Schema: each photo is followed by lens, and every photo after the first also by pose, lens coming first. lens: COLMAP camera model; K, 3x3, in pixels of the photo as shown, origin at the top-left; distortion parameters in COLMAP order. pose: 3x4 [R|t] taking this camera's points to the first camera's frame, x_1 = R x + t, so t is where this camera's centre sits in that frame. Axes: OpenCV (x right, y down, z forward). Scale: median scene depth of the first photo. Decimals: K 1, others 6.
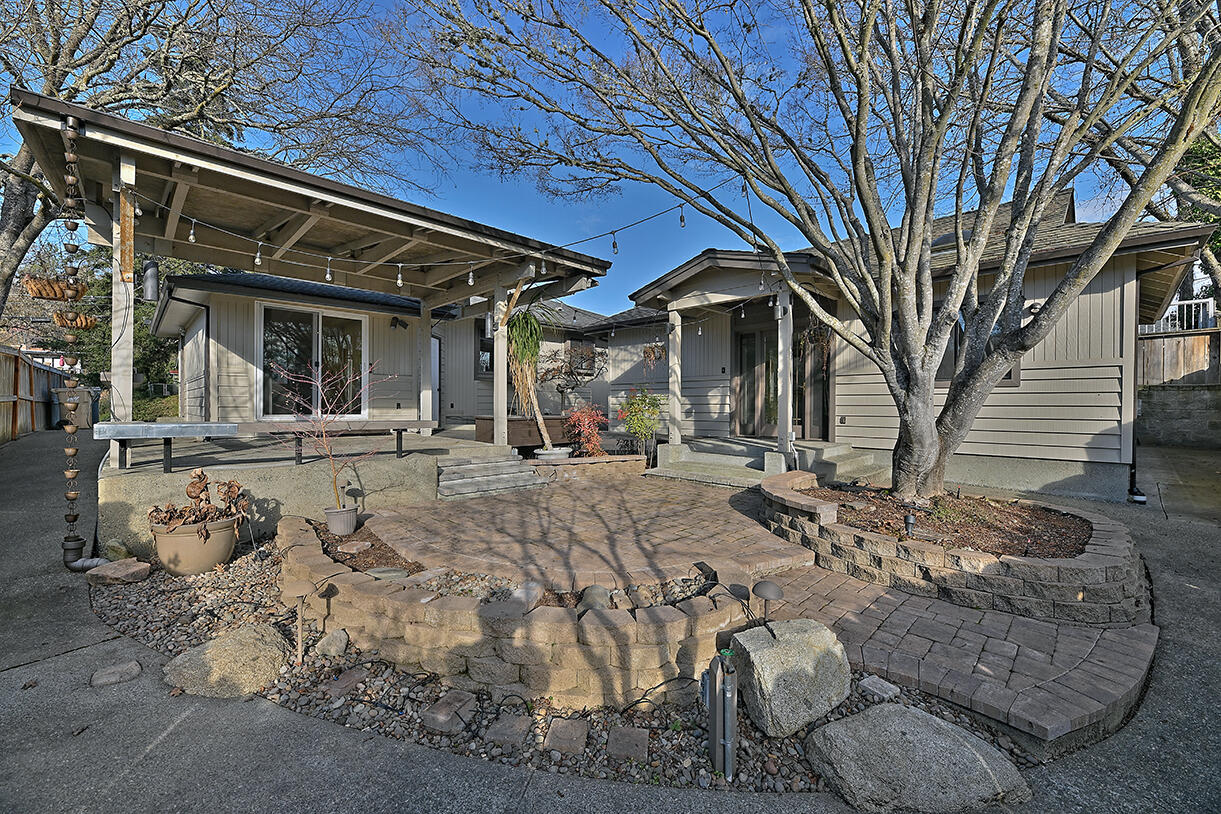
lens RADIAL K [[494.8, 0, 608.6], [0, 494.8, 407.5], [0, 0, 1]] dist [-0.001003, -0.000477]
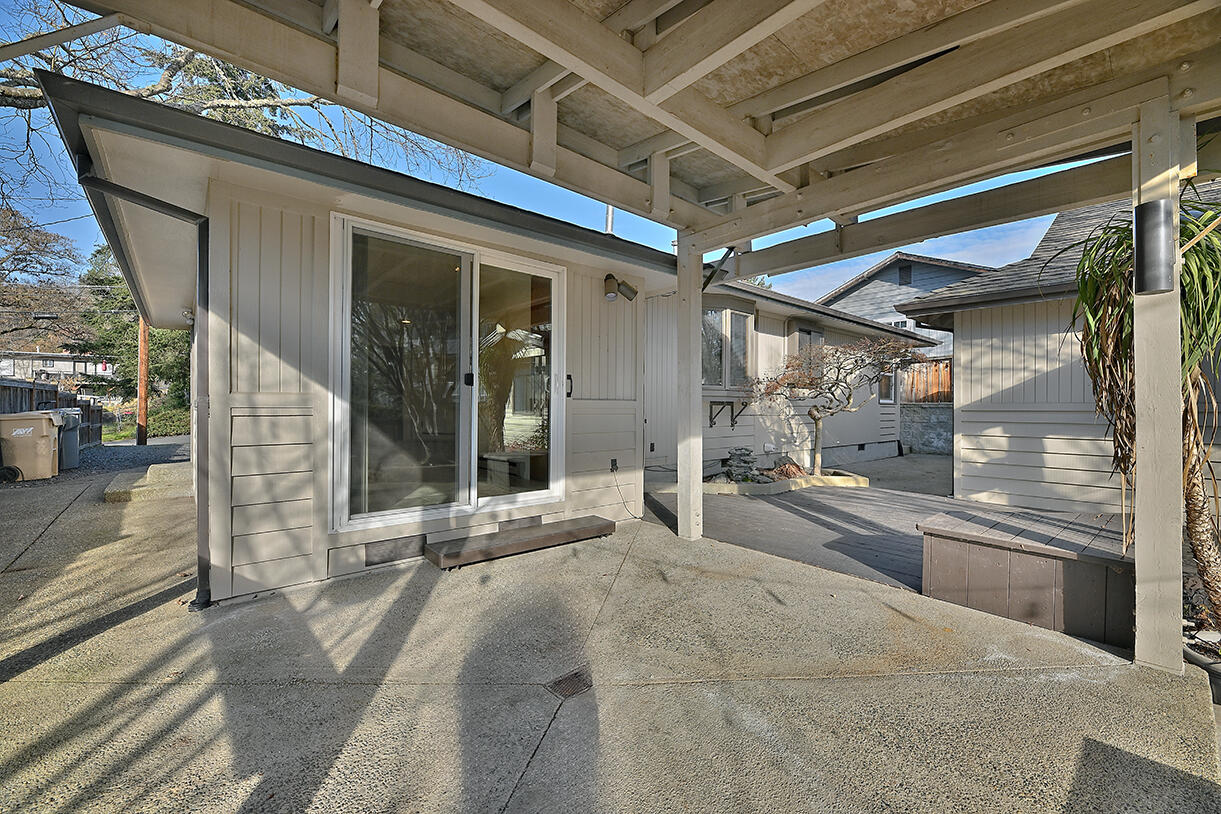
lens RADIAL K [[494.8, 0, 612.8], [0, 494.8, 401.8], [0, 0, 1]] dist [-0.001003, -0.000477]
pose [[0.998995, 0.004983, -0.044538, -0.428163], [-0.005923, 0.999762, -0.021015, -0.056994], [0.044423, 0.021257, 0.998787, 0.566282]]
